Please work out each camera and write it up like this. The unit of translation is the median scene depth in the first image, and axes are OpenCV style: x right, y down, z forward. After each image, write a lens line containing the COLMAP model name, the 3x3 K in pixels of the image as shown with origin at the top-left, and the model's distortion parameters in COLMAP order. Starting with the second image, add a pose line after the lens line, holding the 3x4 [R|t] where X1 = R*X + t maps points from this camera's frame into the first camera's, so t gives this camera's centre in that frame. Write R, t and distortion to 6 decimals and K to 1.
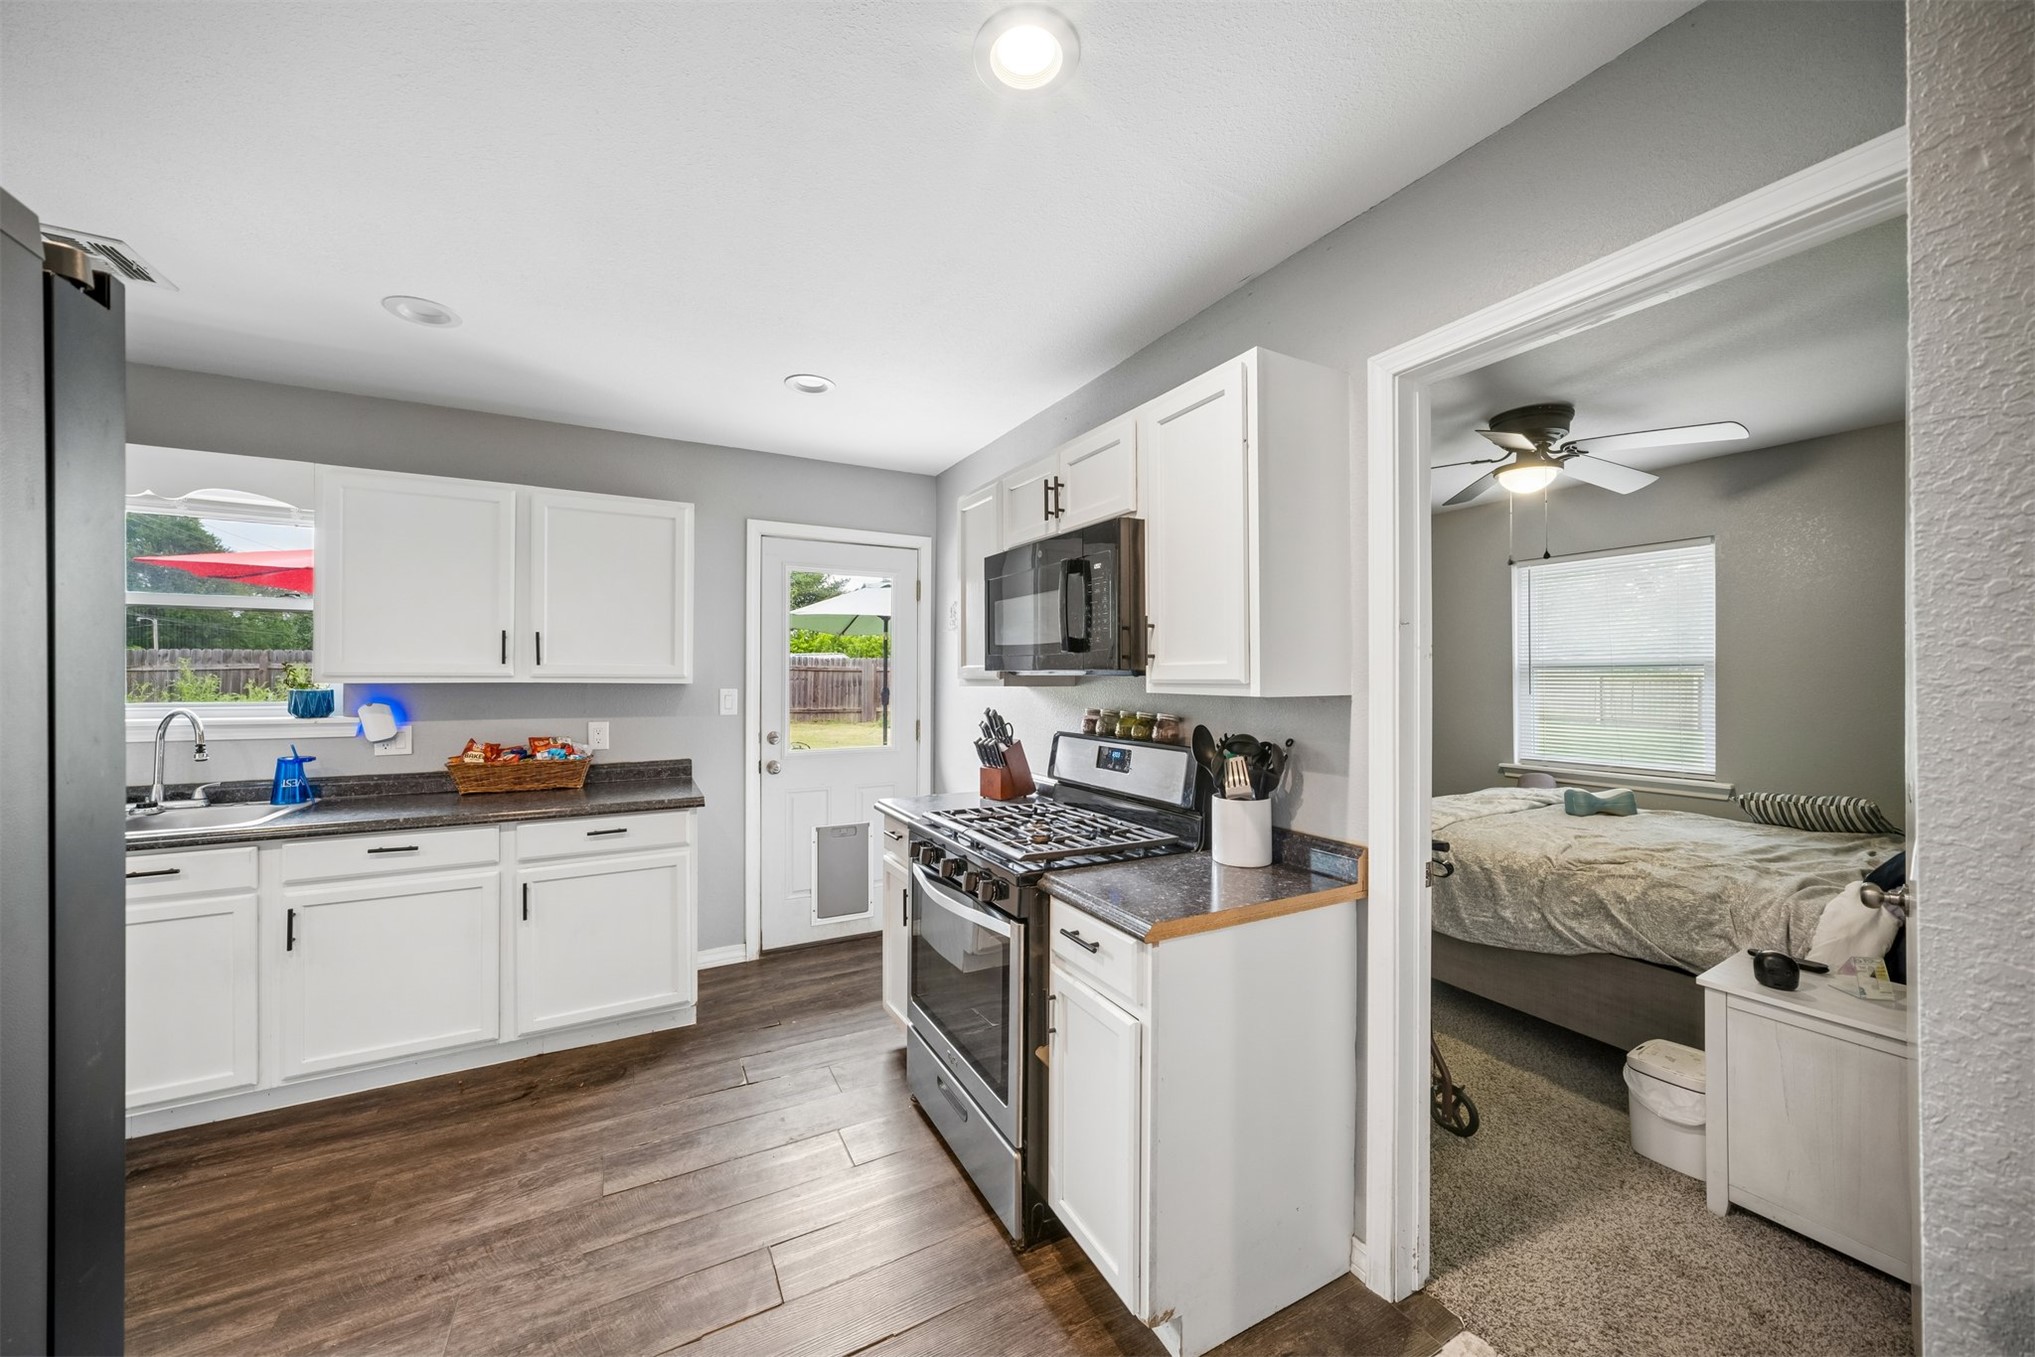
lens RADIAL K [[712.4, 0, 999.8], [0, 712.4, 672.1], [0, 0, 1]] dist [-0.021149, 0.007934]
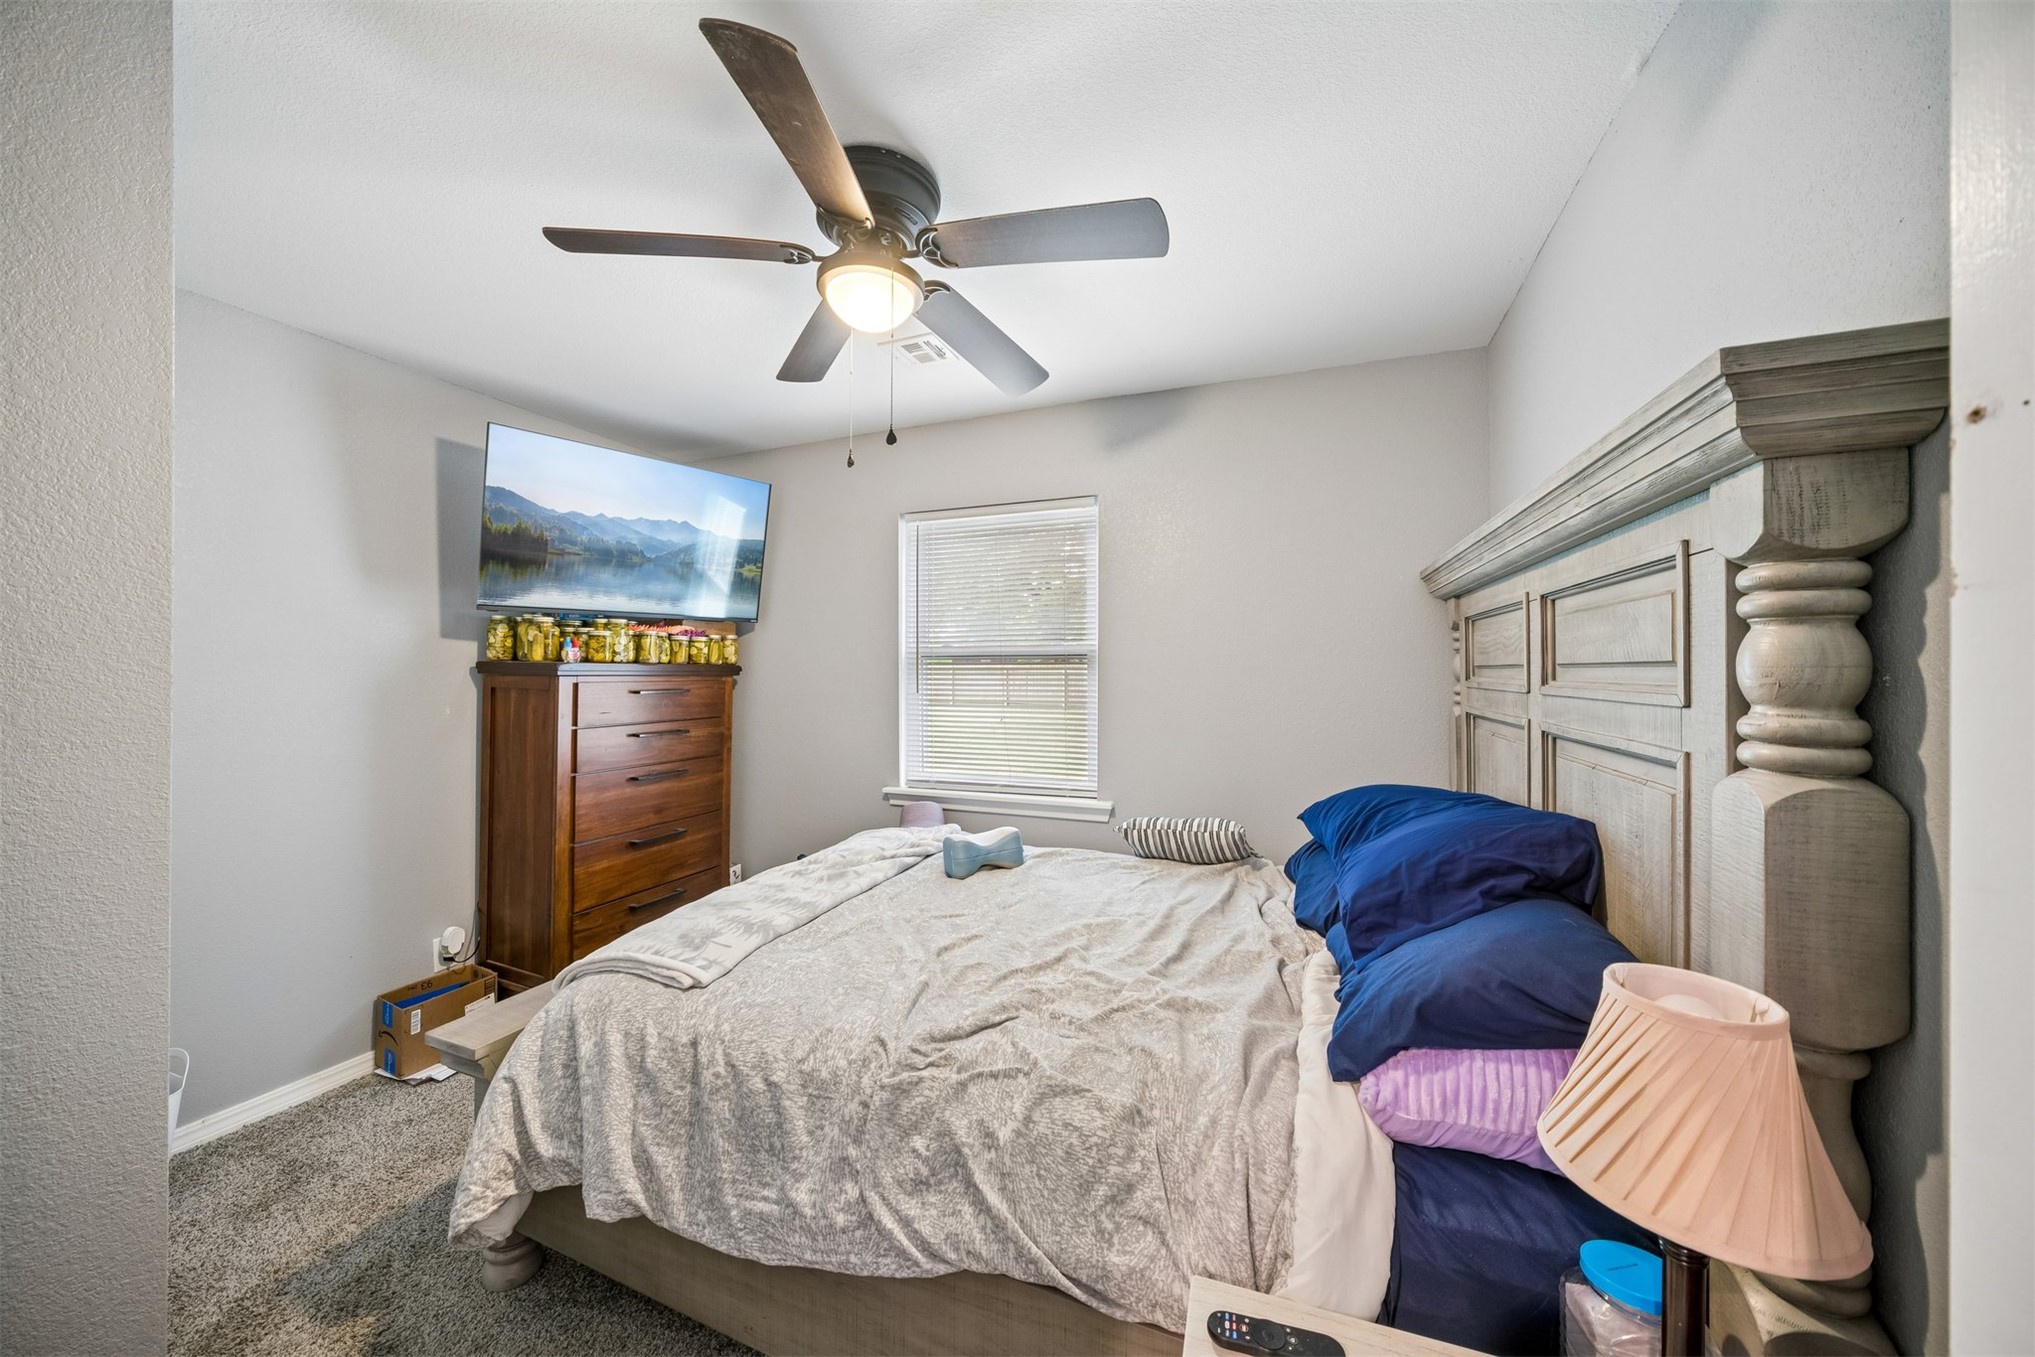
lens RADIAL K [[709.4, 0, 1008.5], [0, 709.4, 667.6], [0, 0, 1]] dist [-0.025257, 0.006896]
pose [[0.761493, 0.000591, 0.648173, 0.540542], [-0.004550, 0.999980, 0.004434, 0.001197], [-0.648157, -0.006326, 0.761480, 0.585375]]
